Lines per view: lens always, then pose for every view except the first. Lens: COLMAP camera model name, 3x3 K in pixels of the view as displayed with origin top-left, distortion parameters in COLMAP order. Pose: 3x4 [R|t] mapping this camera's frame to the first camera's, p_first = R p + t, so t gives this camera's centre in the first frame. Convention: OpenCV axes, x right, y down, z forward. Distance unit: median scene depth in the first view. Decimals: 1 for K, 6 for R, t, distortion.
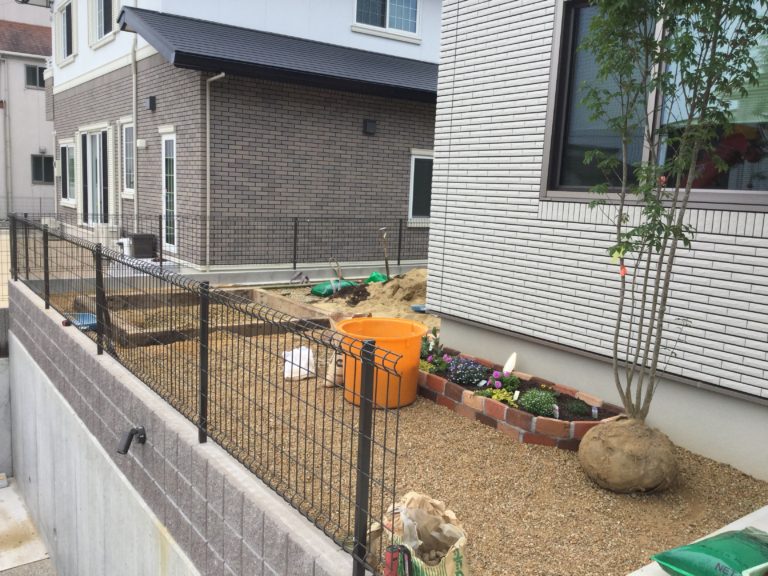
lens RADIAL K [[700.9, 0, 384.0], [0, 700.9, 288.0], [0, 0, 1]] dist [0.117654, -0.205391]
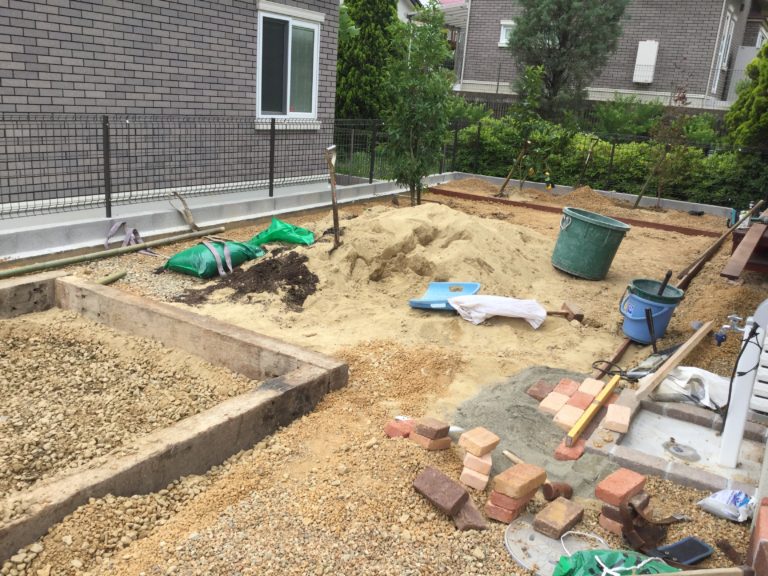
lens RADIAL K [[700.9, 0, 384.0], [0, 700.9, 288.0], [0, 0, 1]] dist [0.117654, -0.205391]
pose [[0.922475, -0.081795, 0.377293, -0.137877], [0.021955, 0.986831, 0.160259, -0.053033], [-0.385432, -0.139552, 0.912122, 0.410593]]
